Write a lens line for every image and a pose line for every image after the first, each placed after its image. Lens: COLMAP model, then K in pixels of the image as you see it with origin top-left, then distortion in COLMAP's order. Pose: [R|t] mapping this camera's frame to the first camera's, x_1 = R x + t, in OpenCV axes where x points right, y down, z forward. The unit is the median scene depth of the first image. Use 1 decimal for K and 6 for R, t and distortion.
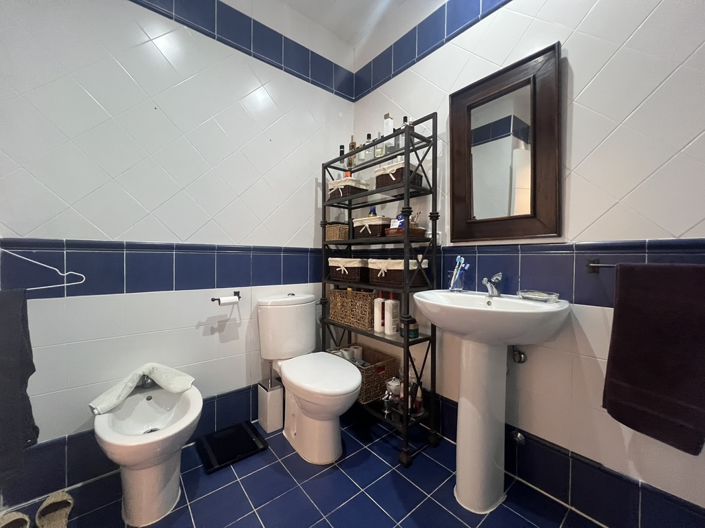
lens RADIAL K [[283.7, 0, 349.7], [0, 283.7, 259.5], [0, 0, 1]] dist [-0.003832, -0.000222]
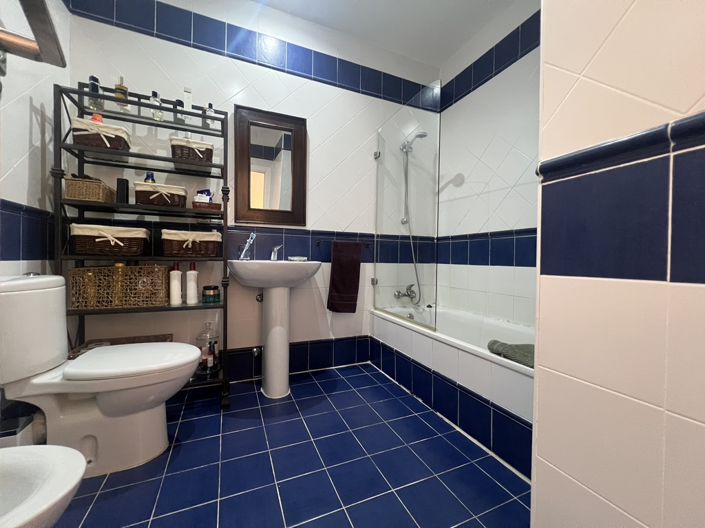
lens RADIAL K [[283.7, 0, 350.8], [0, 283.7, 262.9], [0, 0, 1]] dist [-0.003832, -0.000222]
pose [[0.266006, -0.005944, 0.963953, -0.704545], [-0.000700, 0.999980, 0.006359, 0.107968], [-0.963971, -0.002367, 0.265997, 0.170281]]
